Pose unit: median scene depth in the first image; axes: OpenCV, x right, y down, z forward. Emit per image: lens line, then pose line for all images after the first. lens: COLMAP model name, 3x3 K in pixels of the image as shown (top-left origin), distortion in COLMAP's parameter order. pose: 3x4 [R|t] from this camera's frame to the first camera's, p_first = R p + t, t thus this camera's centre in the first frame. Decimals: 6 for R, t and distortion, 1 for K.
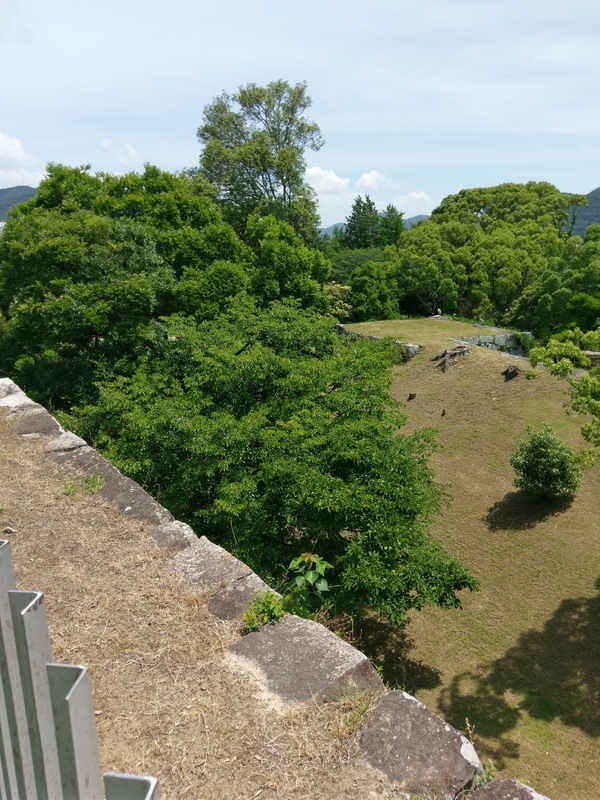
lens RADIAL K [[573.7, 0, 301.8], [0, 573.7, 392.6], [0, 0, 1]] dist [0.048737, -0.056700]
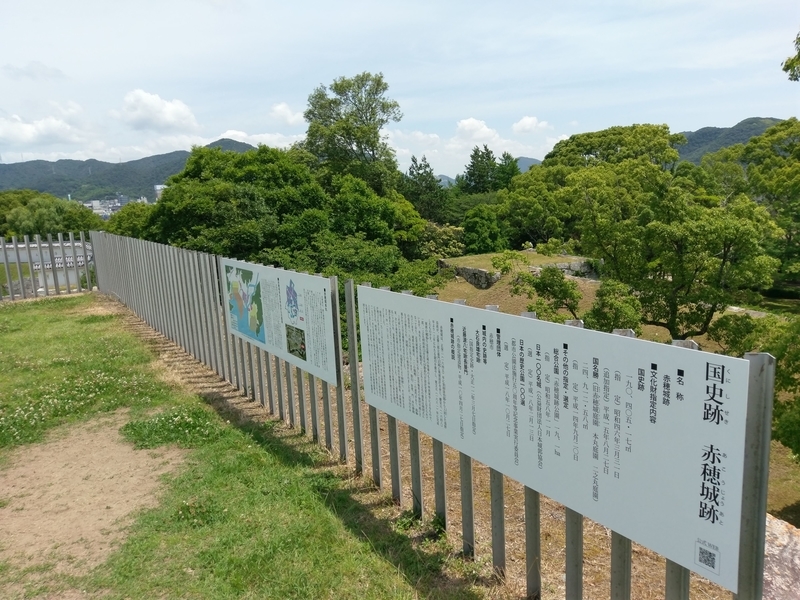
lens RADIAL K [[573.7, 0, 400.0], [0, 573.7, 300.0], [0, 0, 1]] dist [0.048737, -0.056700]
pose [[0.995366, -0.031906, -0.090710, 0.145885], [0.025765, 0.997347, -0.068078, 0.069379], [0.092641, 0.065426, 0.993548, -0.265017]]
